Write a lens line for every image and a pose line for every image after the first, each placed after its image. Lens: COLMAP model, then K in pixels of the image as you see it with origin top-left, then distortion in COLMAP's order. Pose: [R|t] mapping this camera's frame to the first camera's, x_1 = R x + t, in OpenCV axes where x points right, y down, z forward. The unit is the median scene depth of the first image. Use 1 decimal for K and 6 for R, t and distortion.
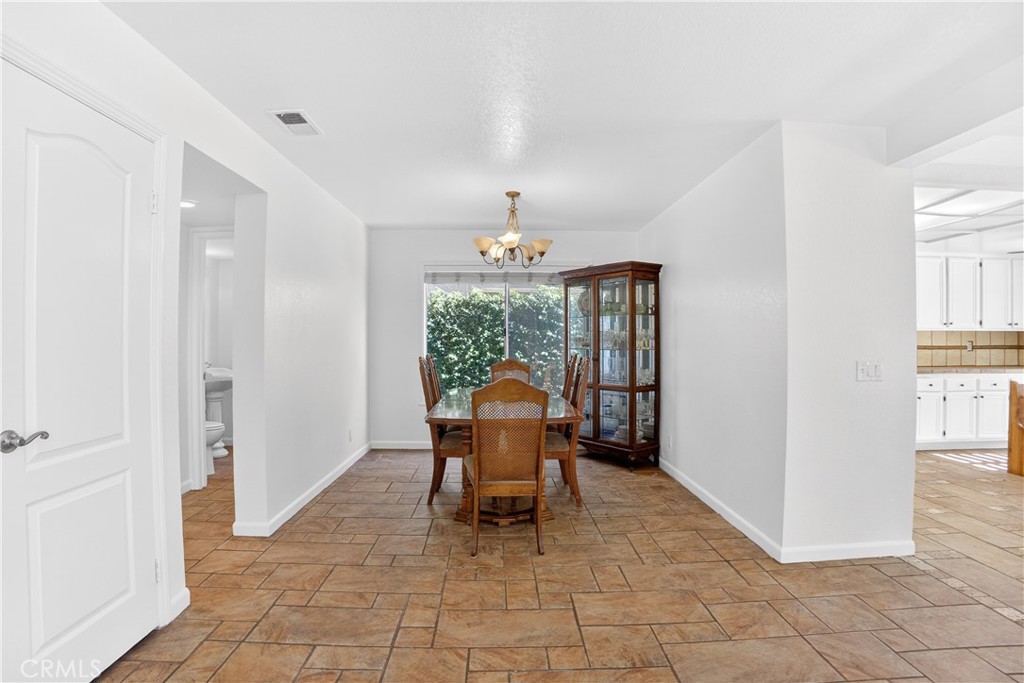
lens RADIAL K [[507.8, 0, 513.2], [0, 507.8, 344.0], [0, 0, 1]] dist [-0.053005, 0.000930]
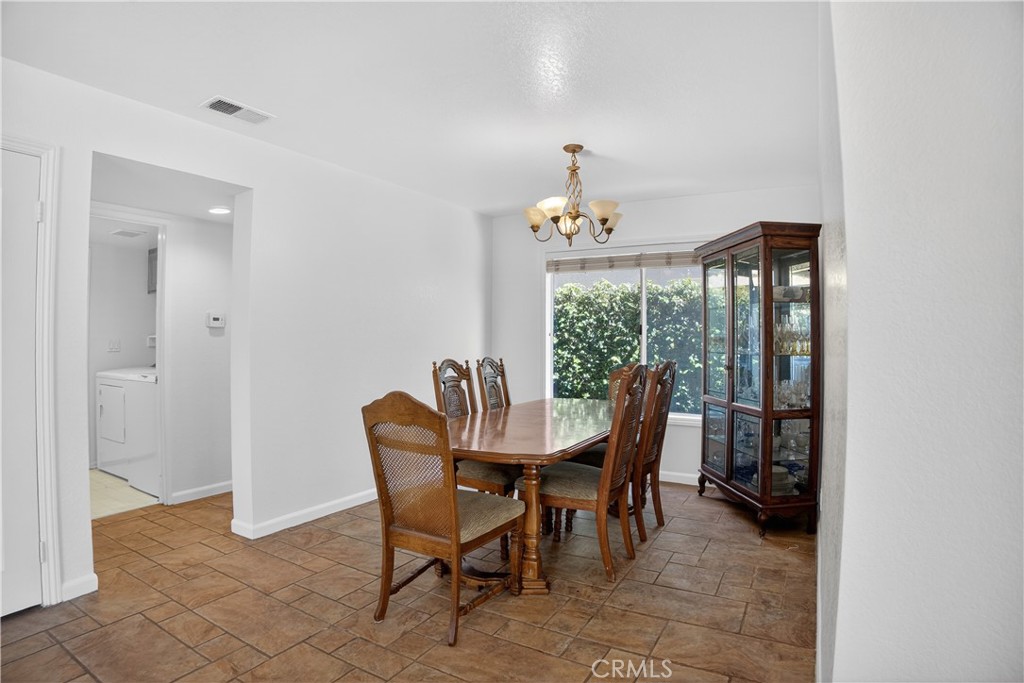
lens RADIAL K [[526.8, 0, 516.7], [0, 526.8, 341.9], [0, 0, 1]] dist [-0.093760, 0.003426]
pose [[0.862825, 0.005435, -0.505473, 0.250617], [-0.007445, 0.999970, -0.001957, -0.002291], [0.505448, 0.005452, 0.862840, 0.218949]]
